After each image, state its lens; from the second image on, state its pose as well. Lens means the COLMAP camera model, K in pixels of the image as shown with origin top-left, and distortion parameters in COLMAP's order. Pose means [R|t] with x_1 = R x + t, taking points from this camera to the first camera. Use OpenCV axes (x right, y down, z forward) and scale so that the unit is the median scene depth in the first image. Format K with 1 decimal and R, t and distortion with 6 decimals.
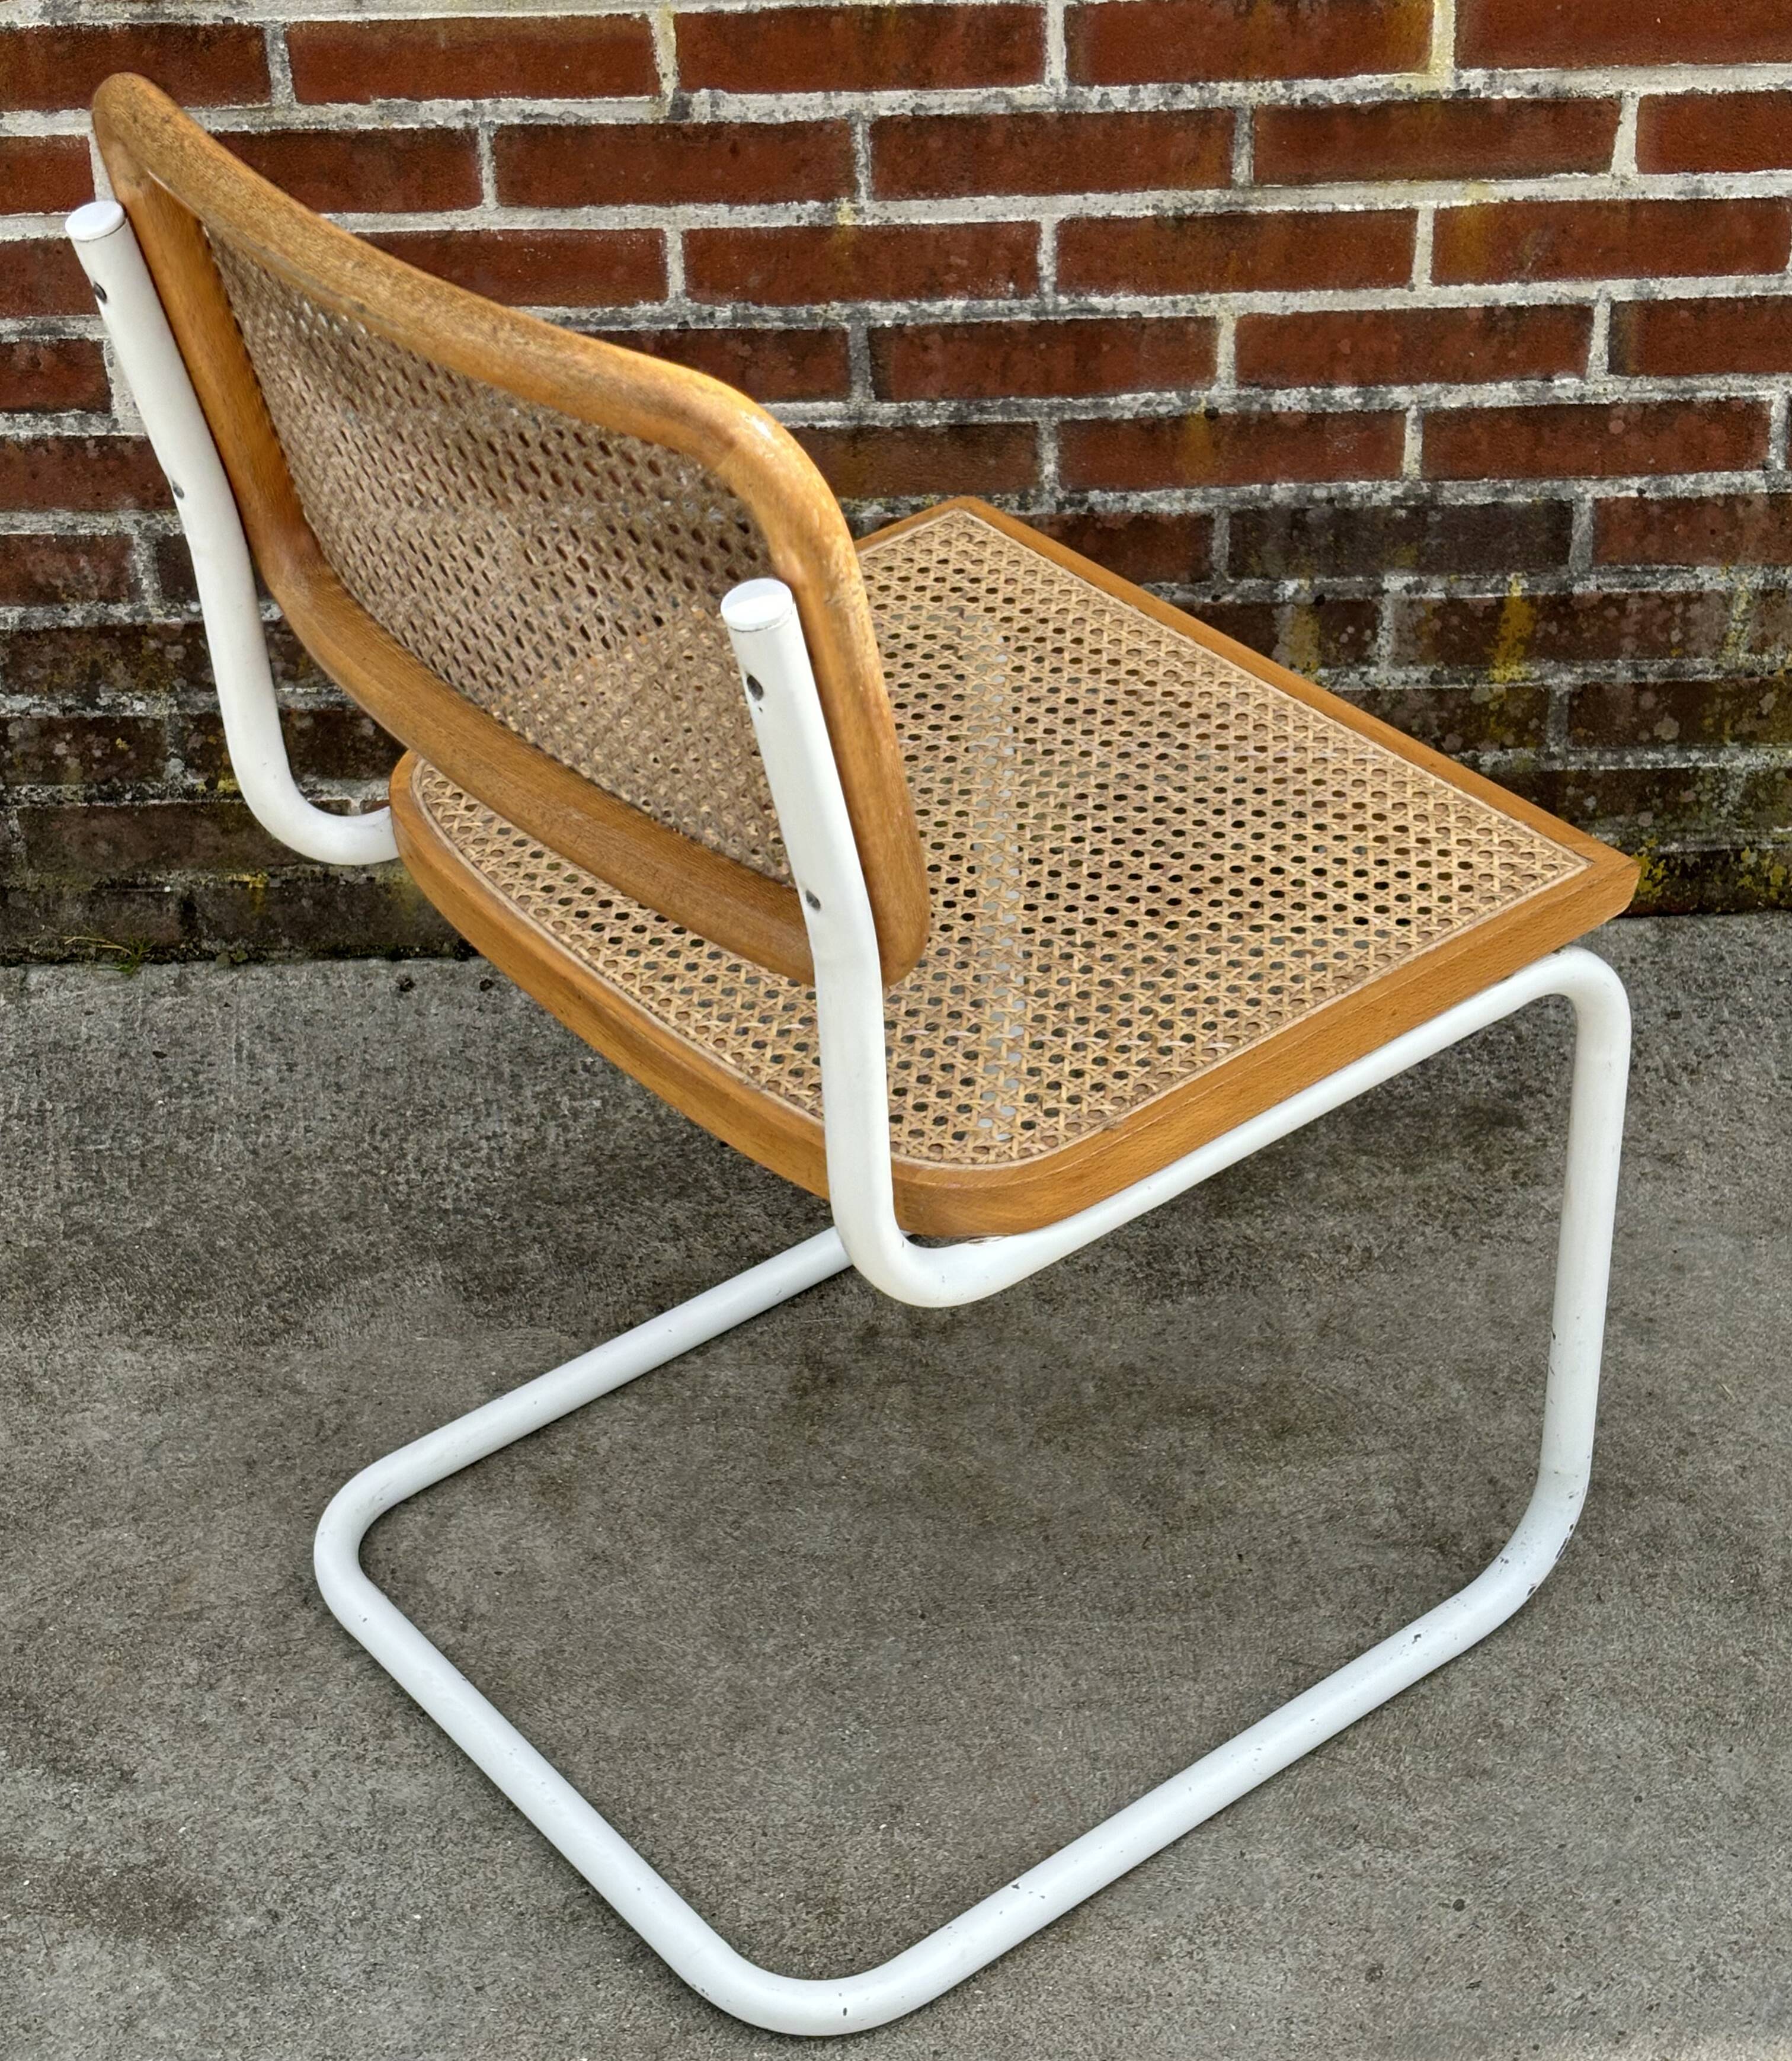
lens RADIAL K [[3729.5, 0, 901.6], [0, 3729.5, 1047.7], [0, 0, 1]] dist [0.134474, 0.000000]
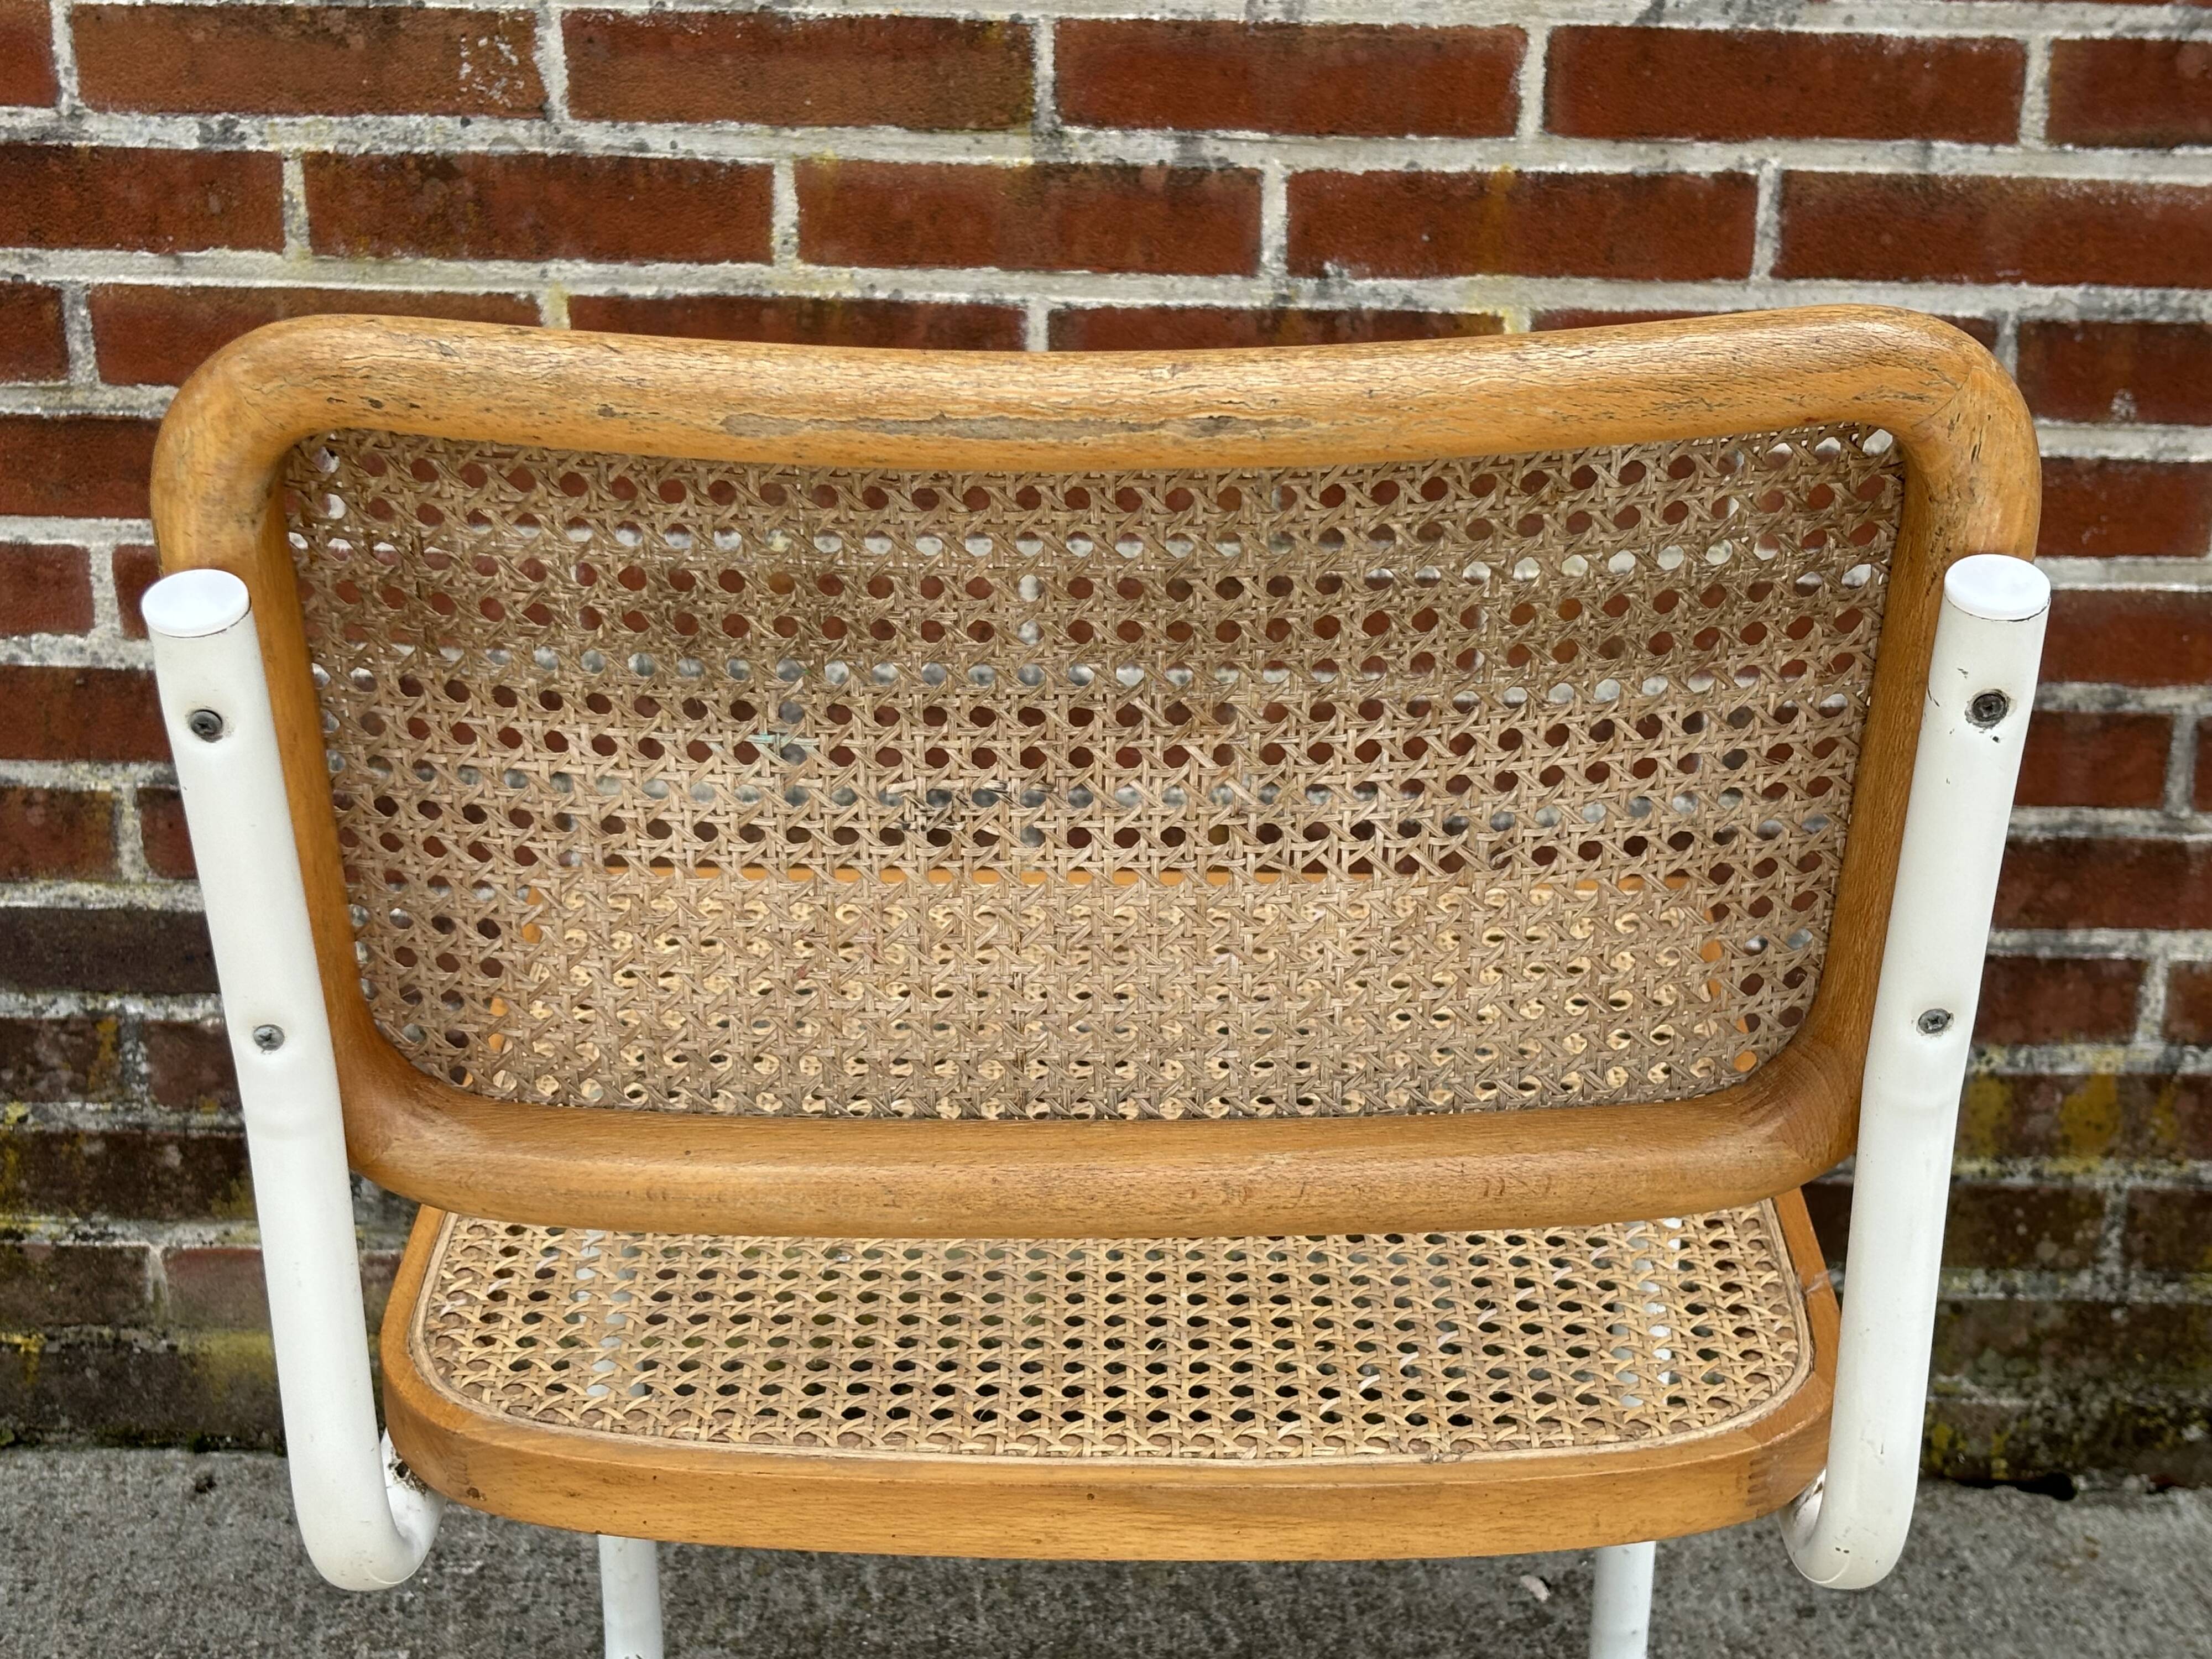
lens RADIAL K [[3445.0, 0, 1089.2], [0, 3445.0, 868.8], [0, 0, 1]] dist [0.123024, 0.000000]
pose [[0.998463, 0.048169, -0.027417, 0.075391], [-0.052435, 0.981209, -0.185689, -0.019461], [0.017957, 0.186841, 0.982226, 0.280316]]
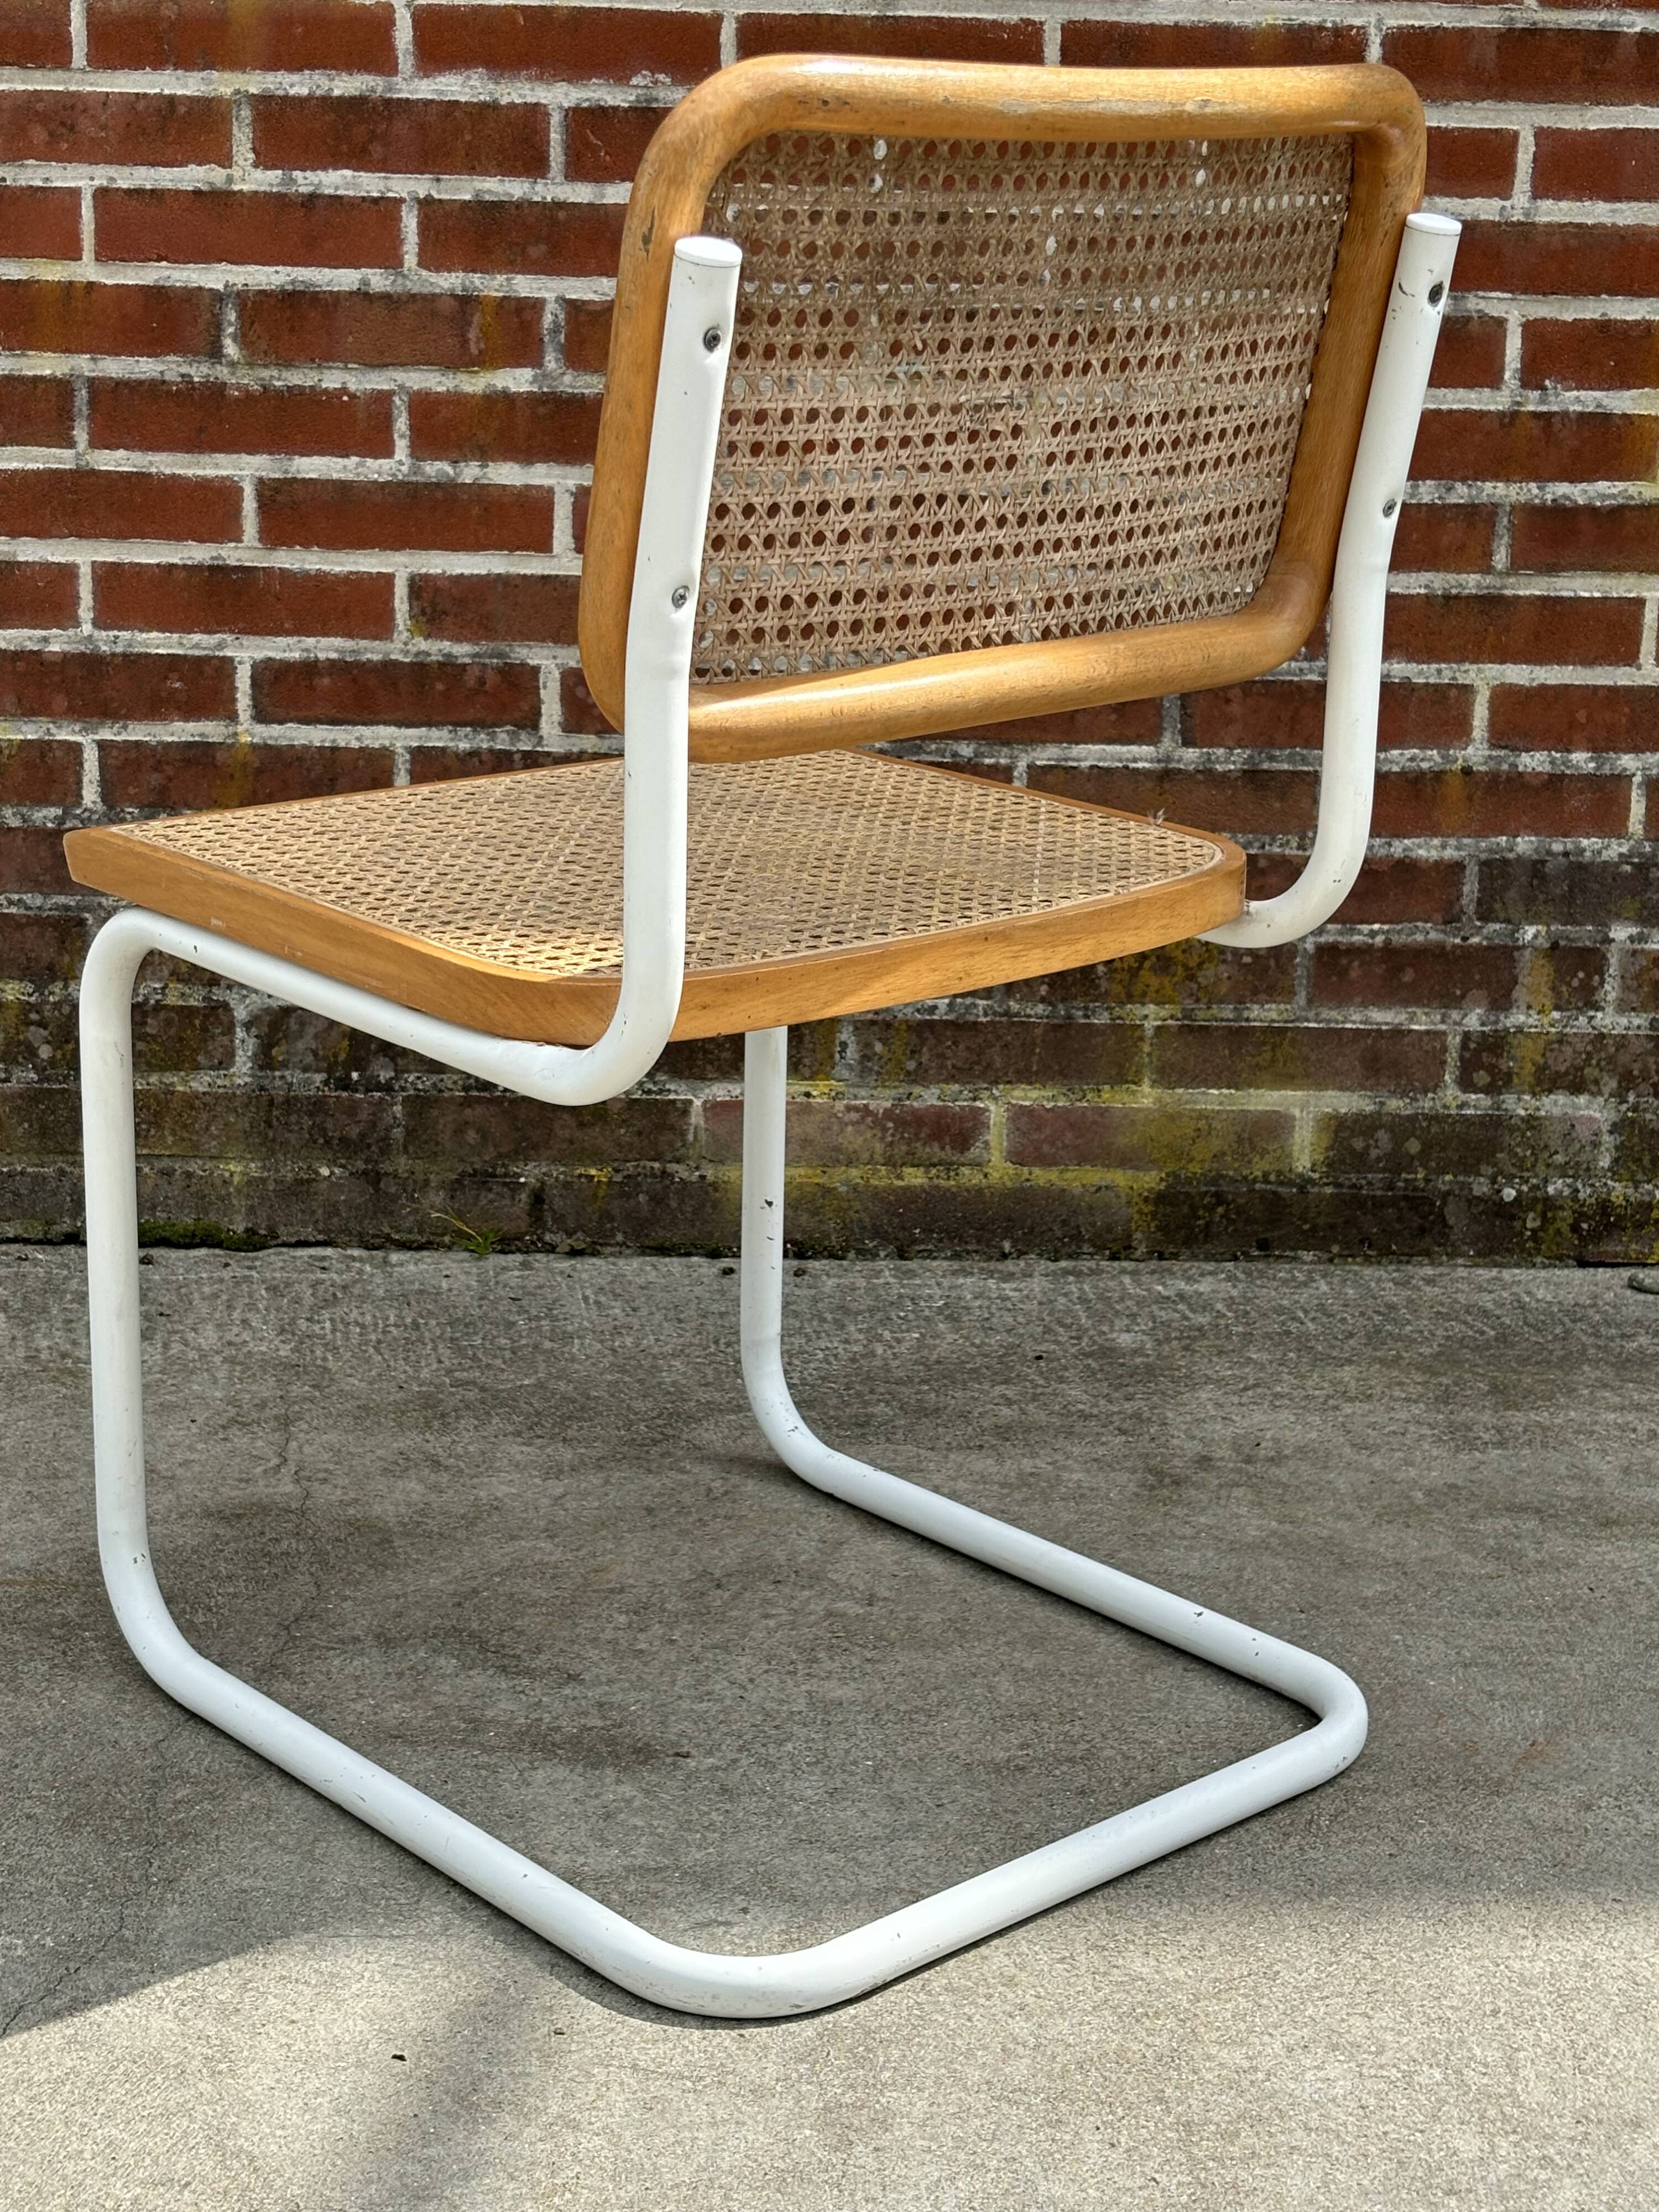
lens RADIAL K [[3445.0, 0, 800.4], [0, 3445.0, 1093.4], [0, 0, 1]] dist [0.123024, 0.000000]
pose [[0.999007, 0.043632, 0.009032, -0.135022], [-0.037497, 0.932765, -0.358530, 0.331154], [-0.024068, 0.357836, 0.933474, 0.025822]]
